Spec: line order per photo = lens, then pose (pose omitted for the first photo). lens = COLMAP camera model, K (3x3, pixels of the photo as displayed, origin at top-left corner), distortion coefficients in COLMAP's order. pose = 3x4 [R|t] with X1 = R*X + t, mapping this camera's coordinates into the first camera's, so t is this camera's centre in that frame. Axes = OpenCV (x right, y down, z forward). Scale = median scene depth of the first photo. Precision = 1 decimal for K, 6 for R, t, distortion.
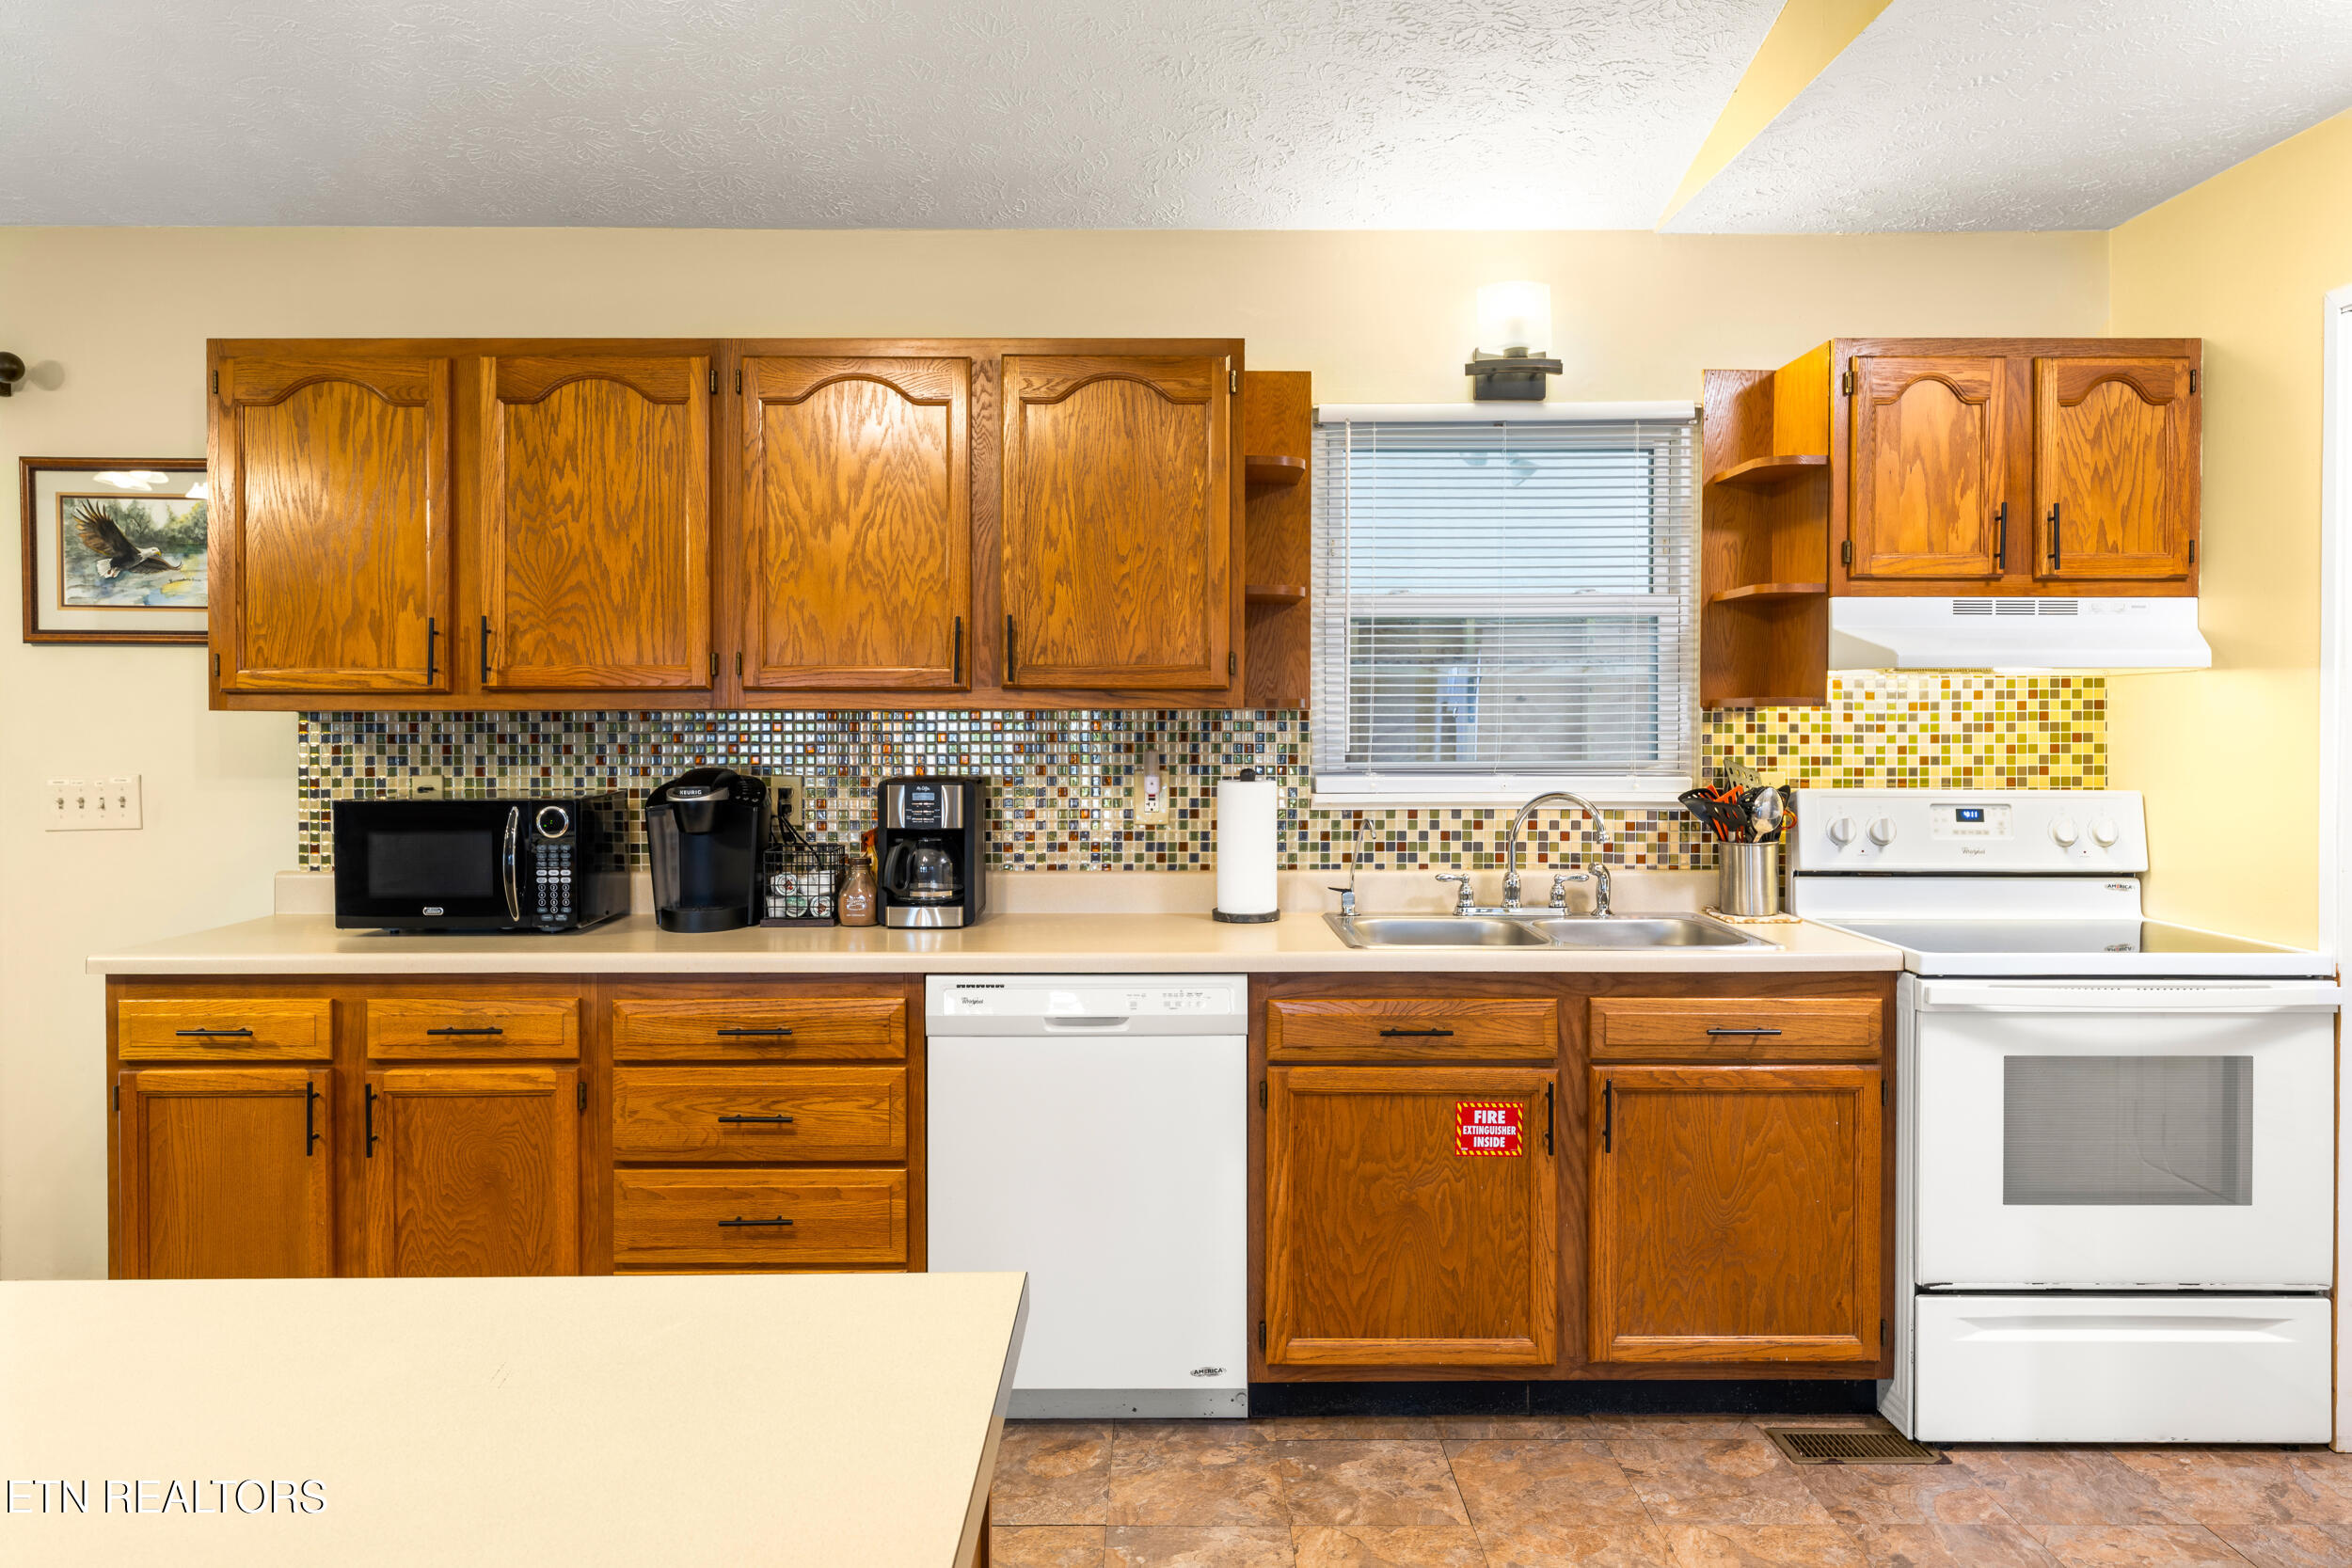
lens RADIAL K [[1558.1, 0, 1180.1], [0, 1558.1, 741.8], [0, 0, 1]] dist [0.002776, -0.000610]
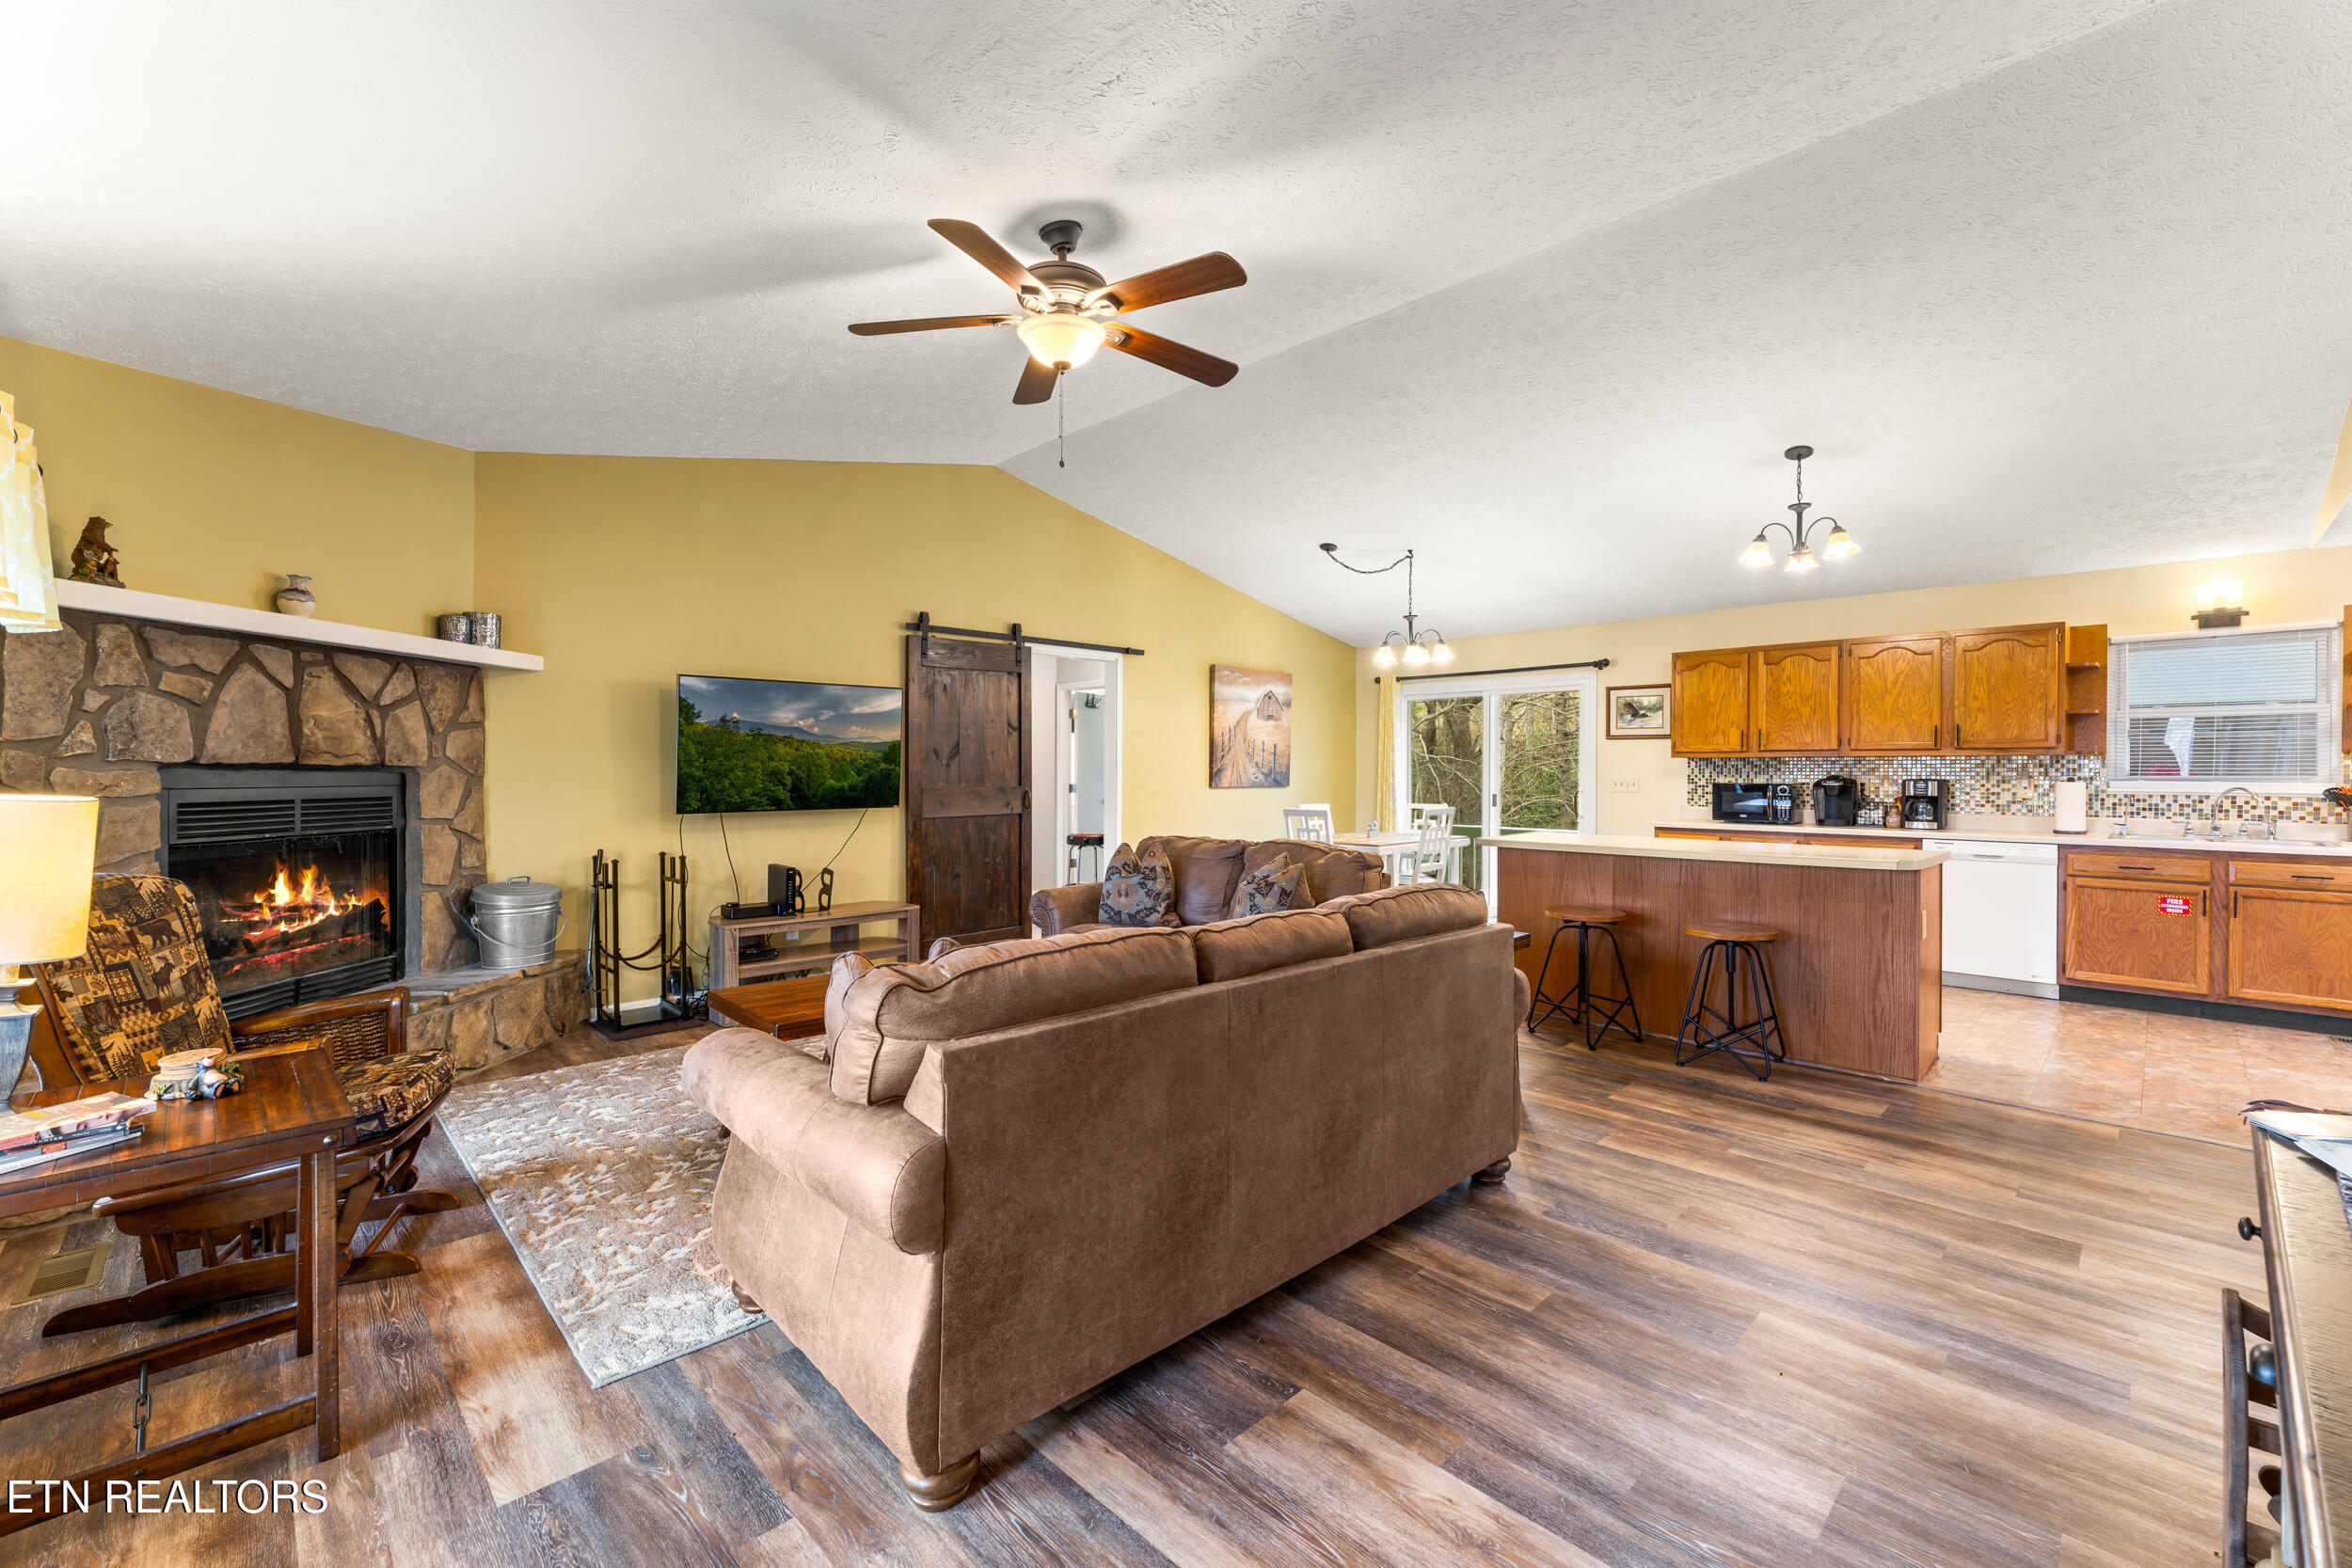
lens RADIAL K [[970.9, 0, 1176.2], [0, 970.9, 771.9], [0, 0, 1]] dist [-0.004536, 0.000481]
pose [[0.693359, 0.005299, -0.720573, 0.175301], [-0.010224, 0.999945, -0.002484, 0.027835], [0.720520, 0.009090, 0.693375, -1.260805]]
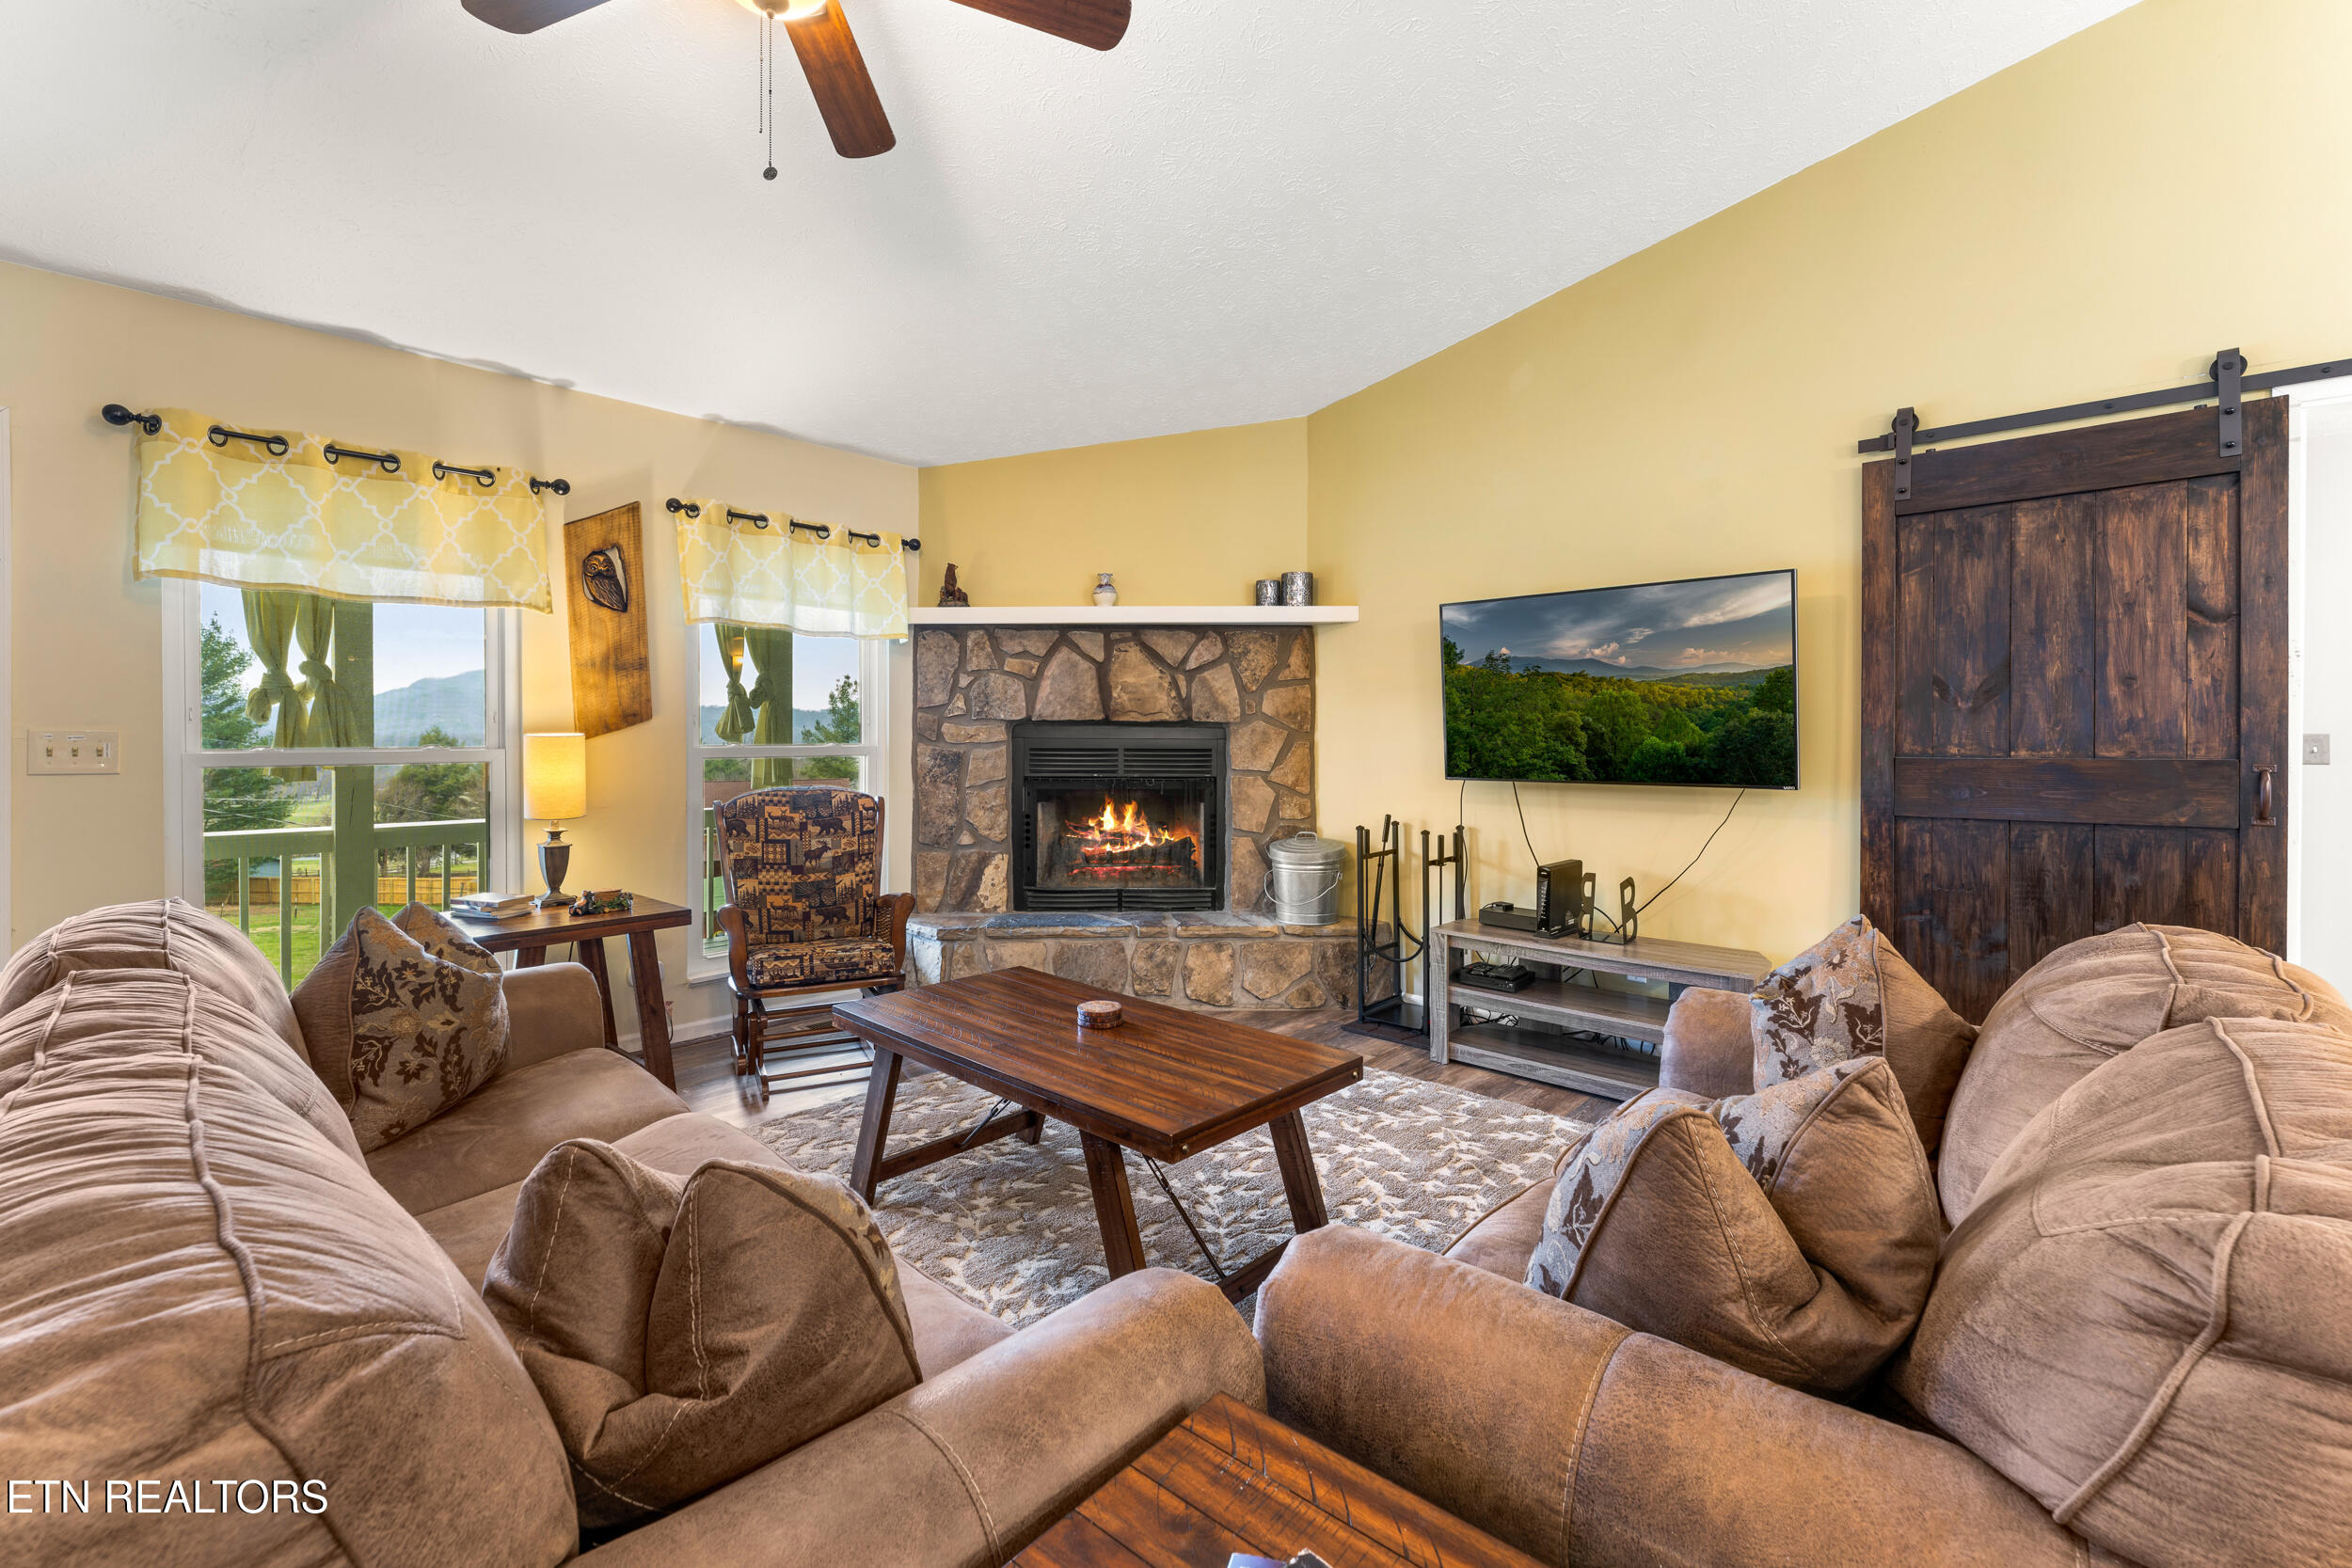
lens RADIAL K [[1003.1, 0, 1170.4], [0, 1003.1, 741.1], [0, 0, 1]] dist [0.001424, 0.000036]
pose [[-0.691035, 0.007481, -0.722783, -0.281761], [-0.006446, 0.999843, 0.016511, 0.031294], [0.722793, 0.016069, -0.690878, -0.219552]]
